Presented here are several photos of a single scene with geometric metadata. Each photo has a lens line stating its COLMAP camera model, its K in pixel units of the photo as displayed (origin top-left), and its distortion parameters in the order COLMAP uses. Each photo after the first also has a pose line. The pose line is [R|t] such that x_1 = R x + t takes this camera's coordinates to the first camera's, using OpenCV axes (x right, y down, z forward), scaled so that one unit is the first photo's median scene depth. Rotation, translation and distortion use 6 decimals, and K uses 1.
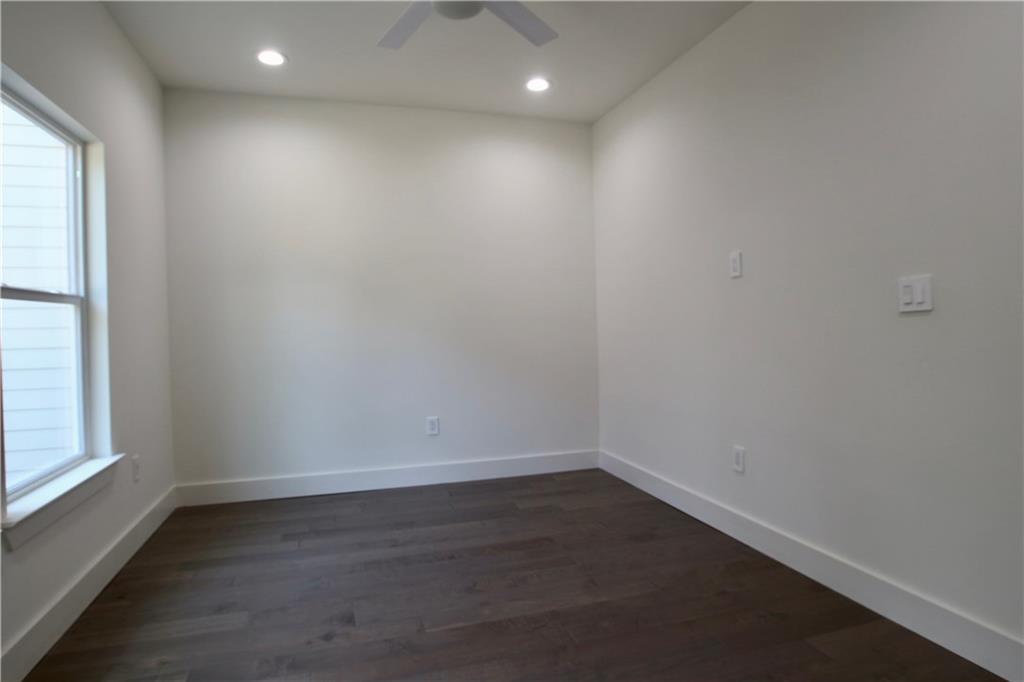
lens RADIAL K [[577.7, 0, 511.2], [0, 577.7, 323.9], [0, 0, 1]] dist [-0.065209, 0.032750]
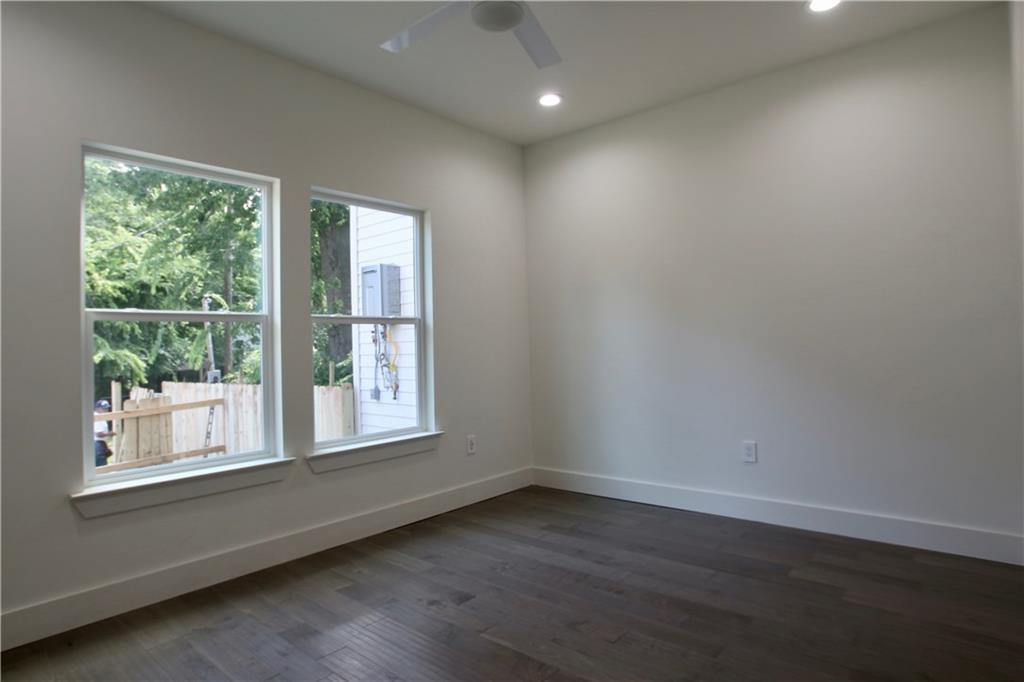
lens RADIAL K [[577.7, 0, 511.2], [0, 577.7, 323.9], [0, 0, 1]] dist [-0.065209, 0.032750]
pose [[0.525180, -0.031051, -0.850424, 0.589607], [0.018888, 0.999513, -0.024830, 0.006367], [0.850781, -0.003022, 0.525511, 0.391399]]
